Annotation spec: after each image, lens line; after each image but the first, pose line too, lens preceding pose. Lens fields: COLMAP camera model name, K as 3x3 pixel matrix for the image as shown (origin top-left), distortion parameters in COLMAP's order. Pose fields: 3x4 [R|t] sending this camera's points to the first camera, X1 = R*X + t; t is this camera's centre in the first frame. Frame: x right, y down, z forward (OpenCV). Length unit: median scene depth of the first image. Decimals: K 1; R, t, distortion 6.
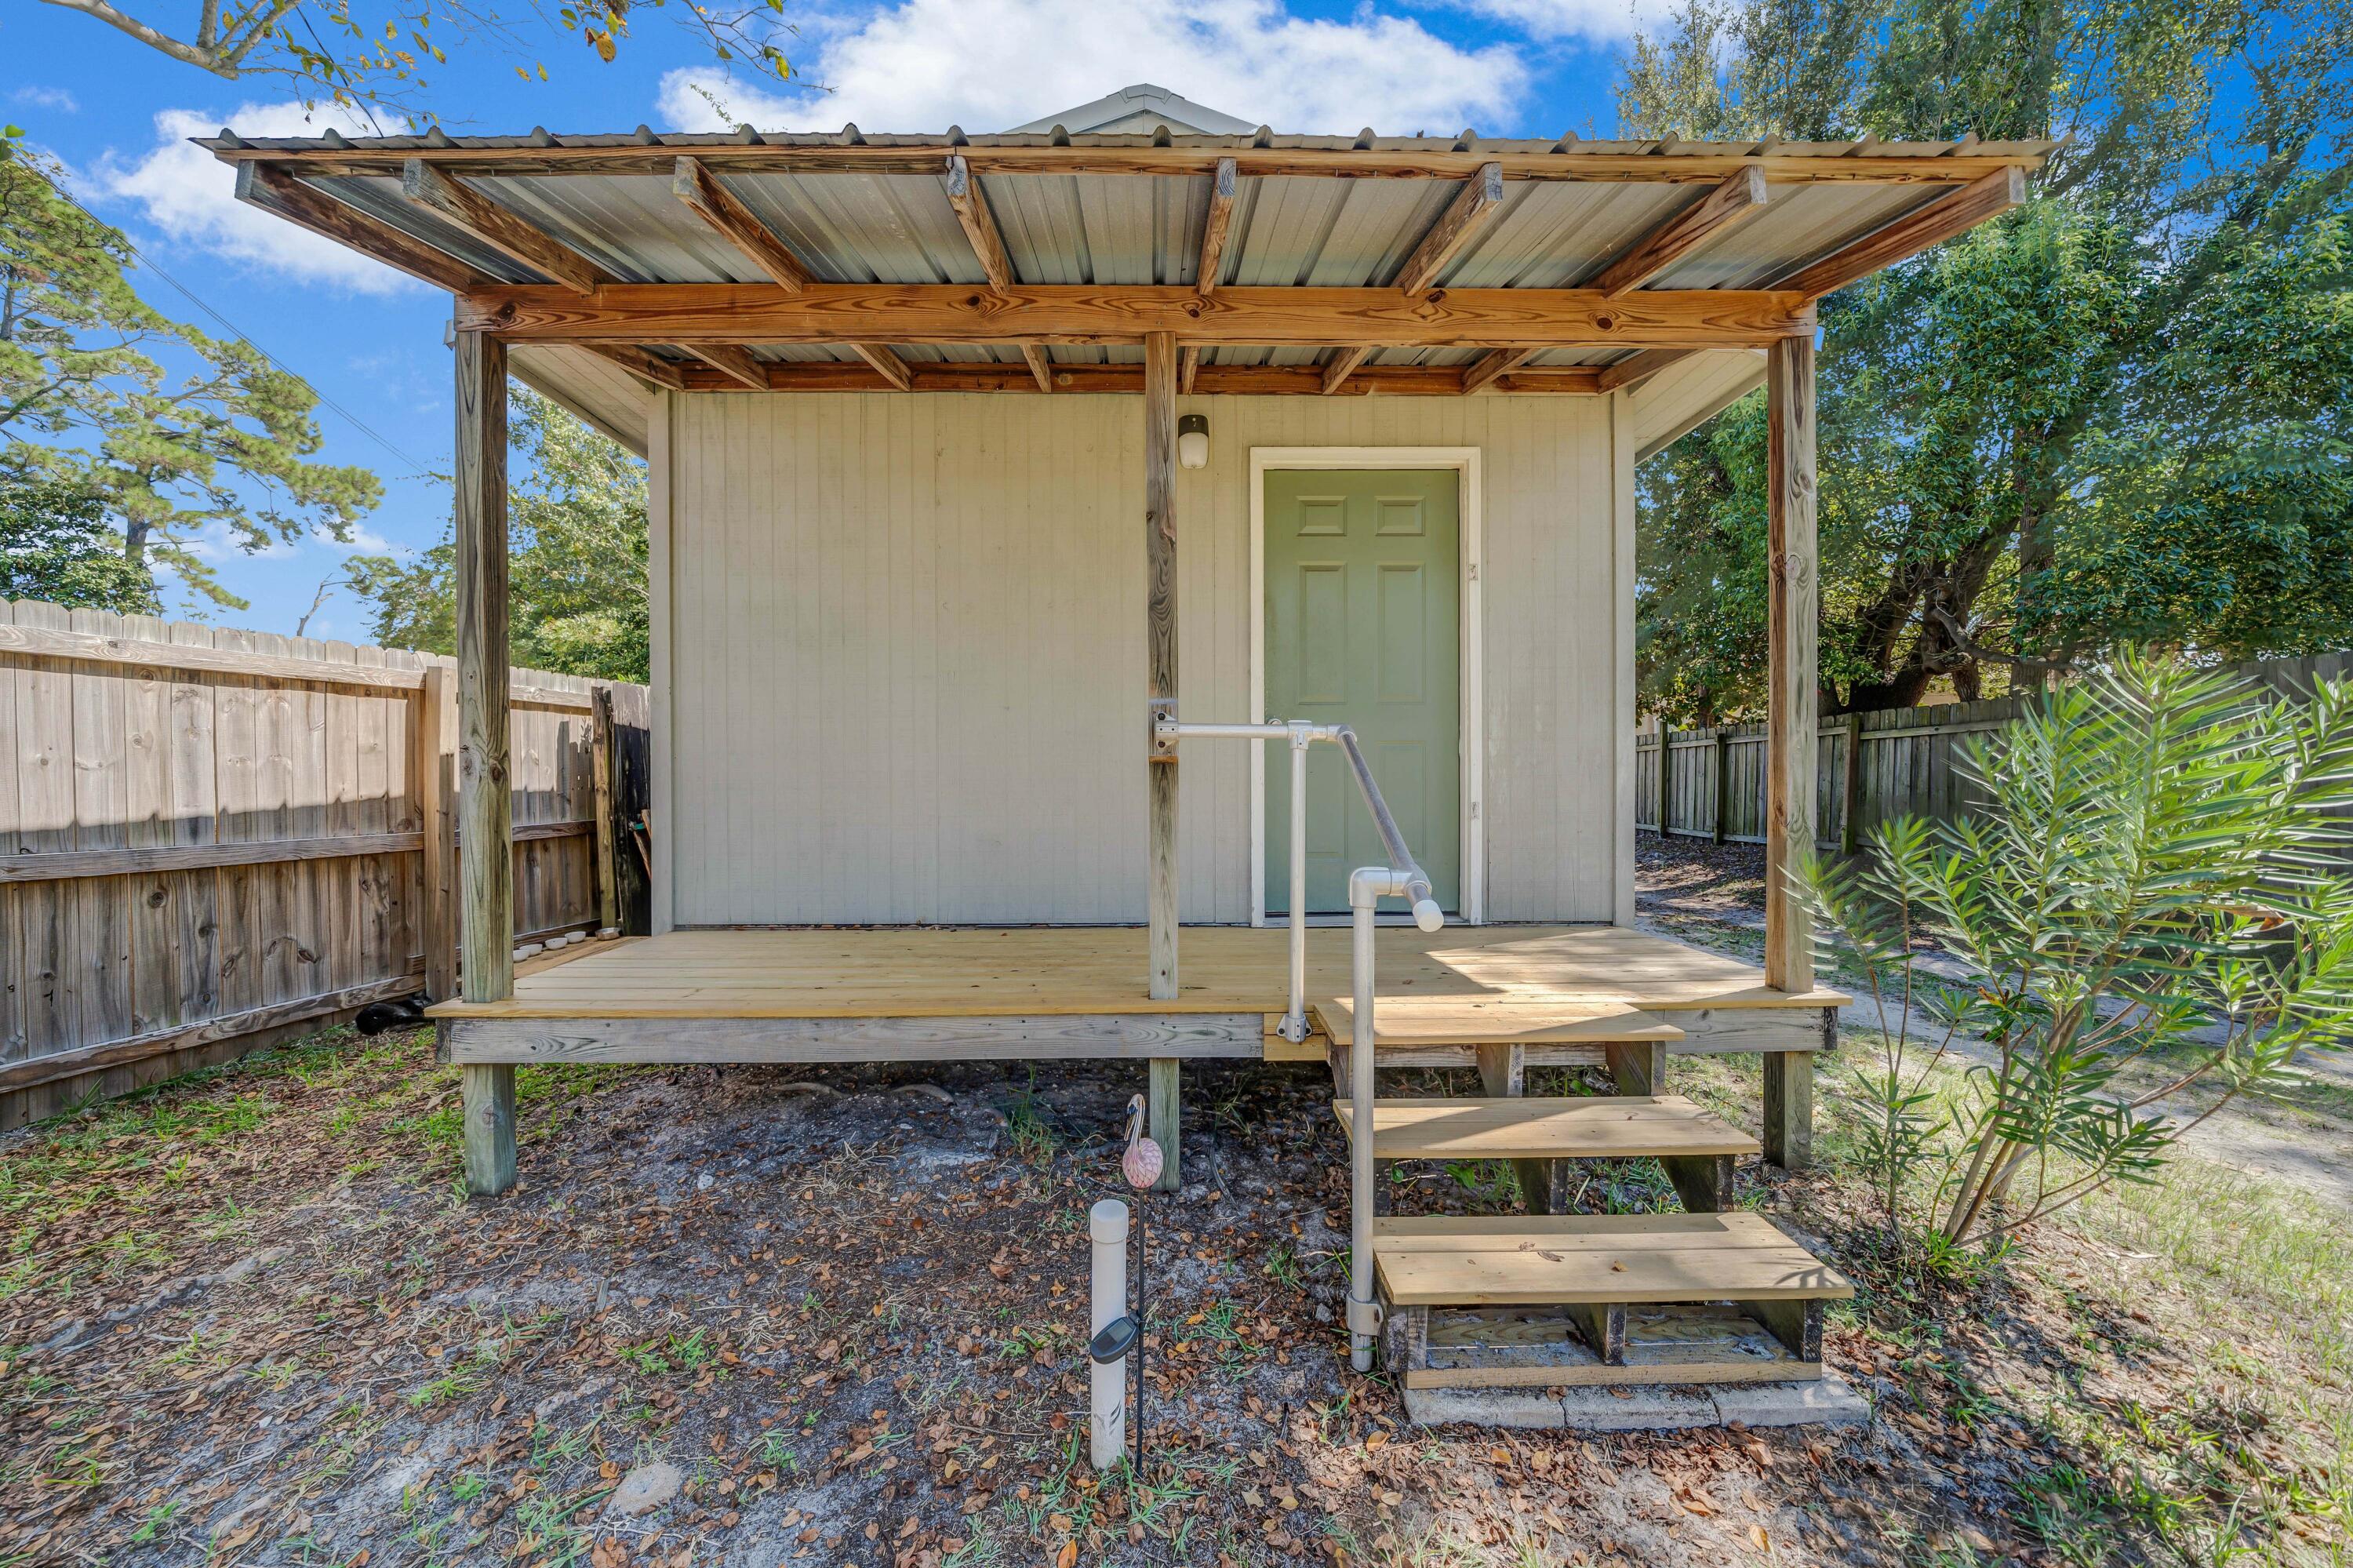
lens RADIAL K [[822.3, 0, 1174.5], [0, 822.3, 793.0], [0, 0, 1]] dist [0.000027, 0.000004]
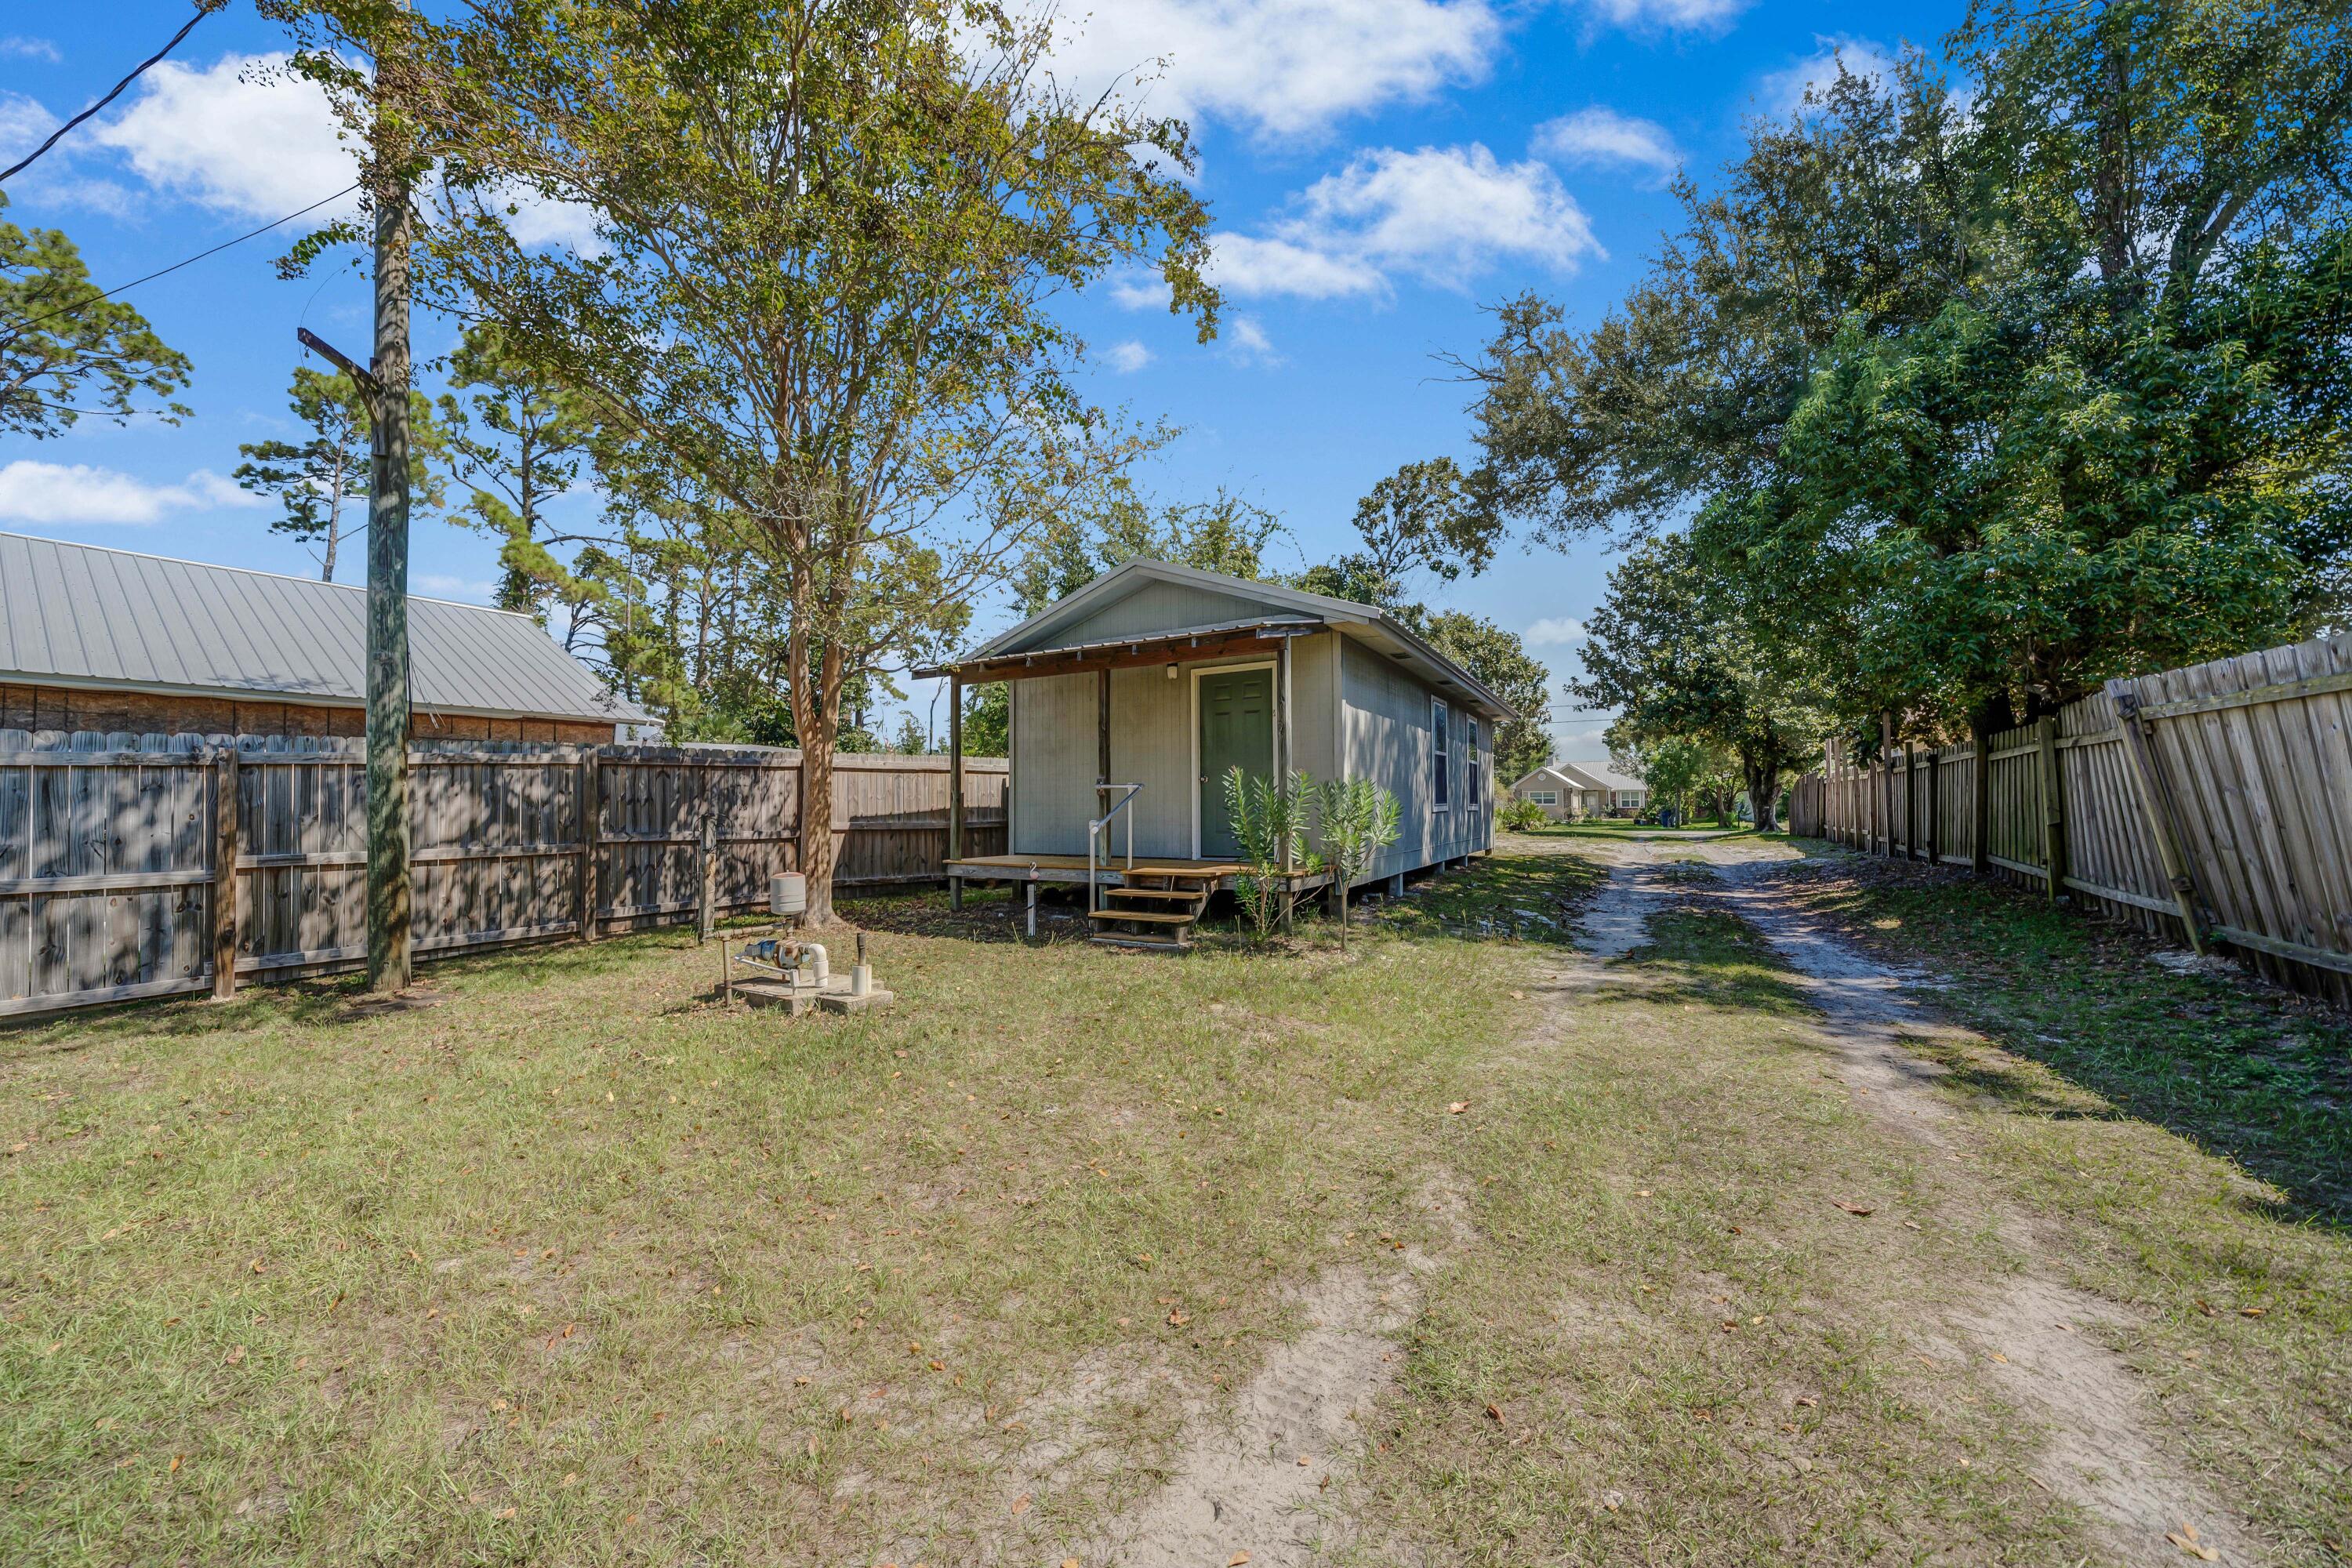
lens RADIAL K [[821.9, 0, 1177.4], [0, 821.9, 785.8], [0, 0, 1]] dist [0.000027, 0.000004]
pose [[0.865653, -0.014776, -0.500427, 1.194632], [-0.004221, 0.999313, -0.036809, 0.029007], [0.500627, 0.033976, 0.864996, -1.087156]]
